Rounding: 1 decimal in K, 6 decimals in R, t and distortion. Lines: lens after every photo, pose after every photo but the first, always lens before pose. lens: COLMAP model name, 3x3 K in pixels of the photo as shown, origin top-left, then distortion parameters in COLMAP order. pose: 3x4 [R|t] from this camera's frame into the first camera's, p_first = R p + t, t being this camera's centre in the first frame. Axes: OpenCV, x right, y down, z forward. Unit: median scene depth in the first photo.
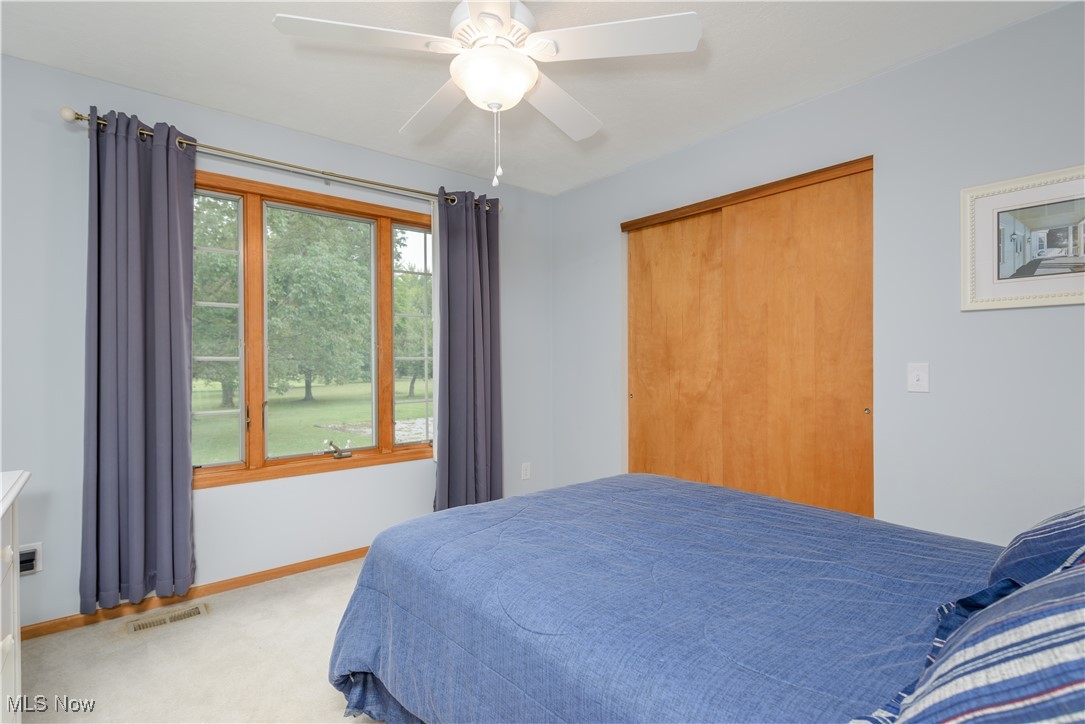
lens RADIAL K [[527.0, 0, 542.5], [0, 527.0, 362.0], [0, 0, 1]] dist [0.001259, 0.000178]
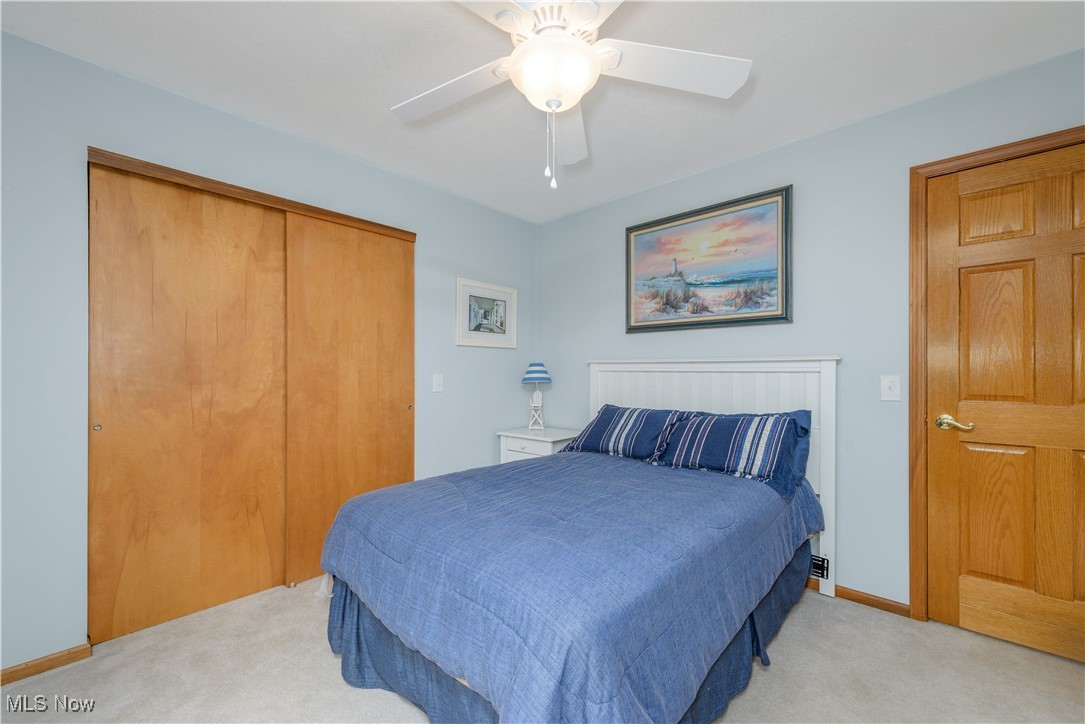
lens RADIAL K [[435.1, 0, 543.0], [0, 435.1, 373.2], [0, 0, 1]] dist [-0.001557, -0.000168]
pose [[-0.134701, 0.002577, 0.990883, -0.536223], [0.000863, 0.999997, -0.002483, 0.001523], [-0.990886, 0.000520, -0.134703, 0.697848]]
